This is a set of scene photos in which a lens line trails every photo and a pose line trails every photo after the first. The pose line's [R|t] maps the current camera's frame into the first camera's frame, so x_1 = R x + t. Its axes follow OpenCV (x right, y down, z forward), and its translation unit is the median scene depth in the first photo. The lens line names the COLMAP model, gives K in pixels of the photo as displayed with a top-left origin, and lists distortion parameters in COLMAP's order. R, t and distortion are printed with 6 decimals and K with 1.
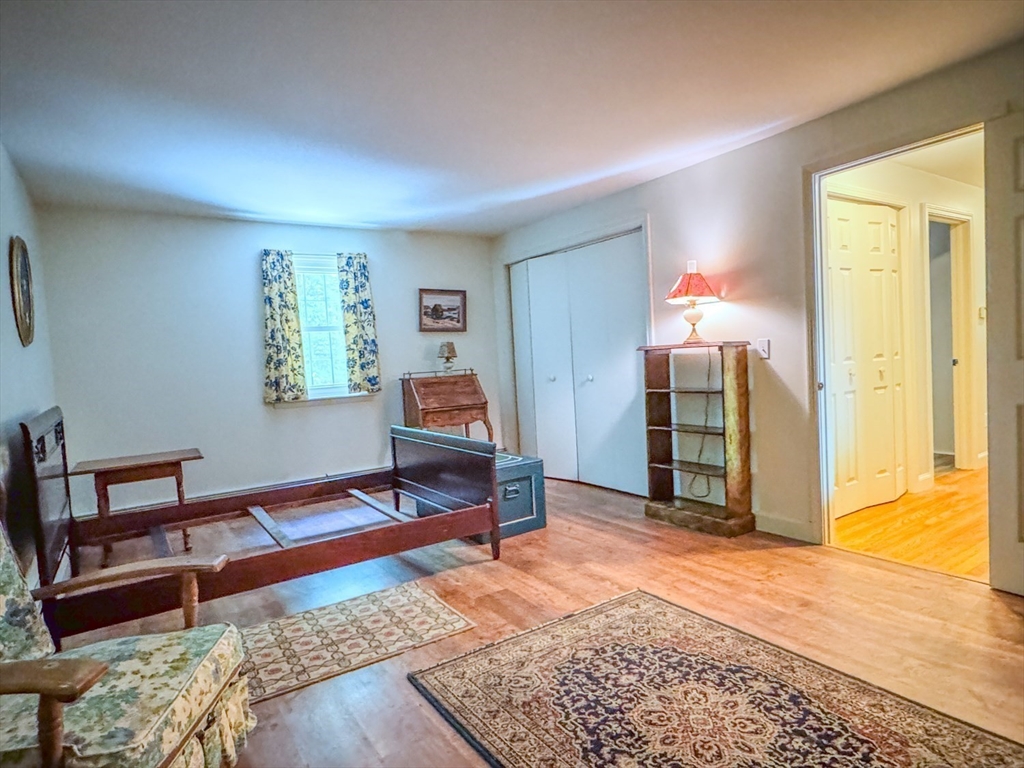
lens RADIAL K [[588.8, 0, 512.0], [0, 588.8, 382.5], [0, 0, 1]] dist [-0.000619, 0.001990]
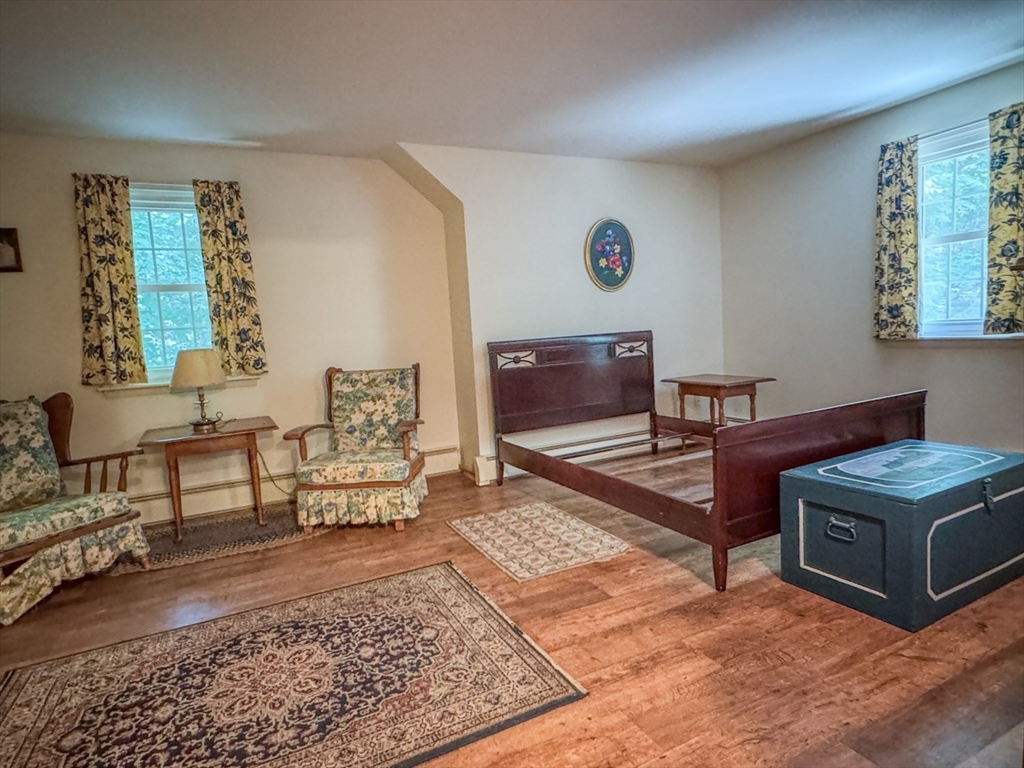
lens RADIAL K [[588.8, 0, 514.2], [0, 588.8, 386.4], [0, 0, 1]] dist [-0.000619, 0.001990]
pose [[-0.134645, 0.161371, -0.977666, 1.035864], [0.024293, 0.986891, 0.159548, -0.096228], [0.990596, -0.002268, -0.136800, 1.336577]]
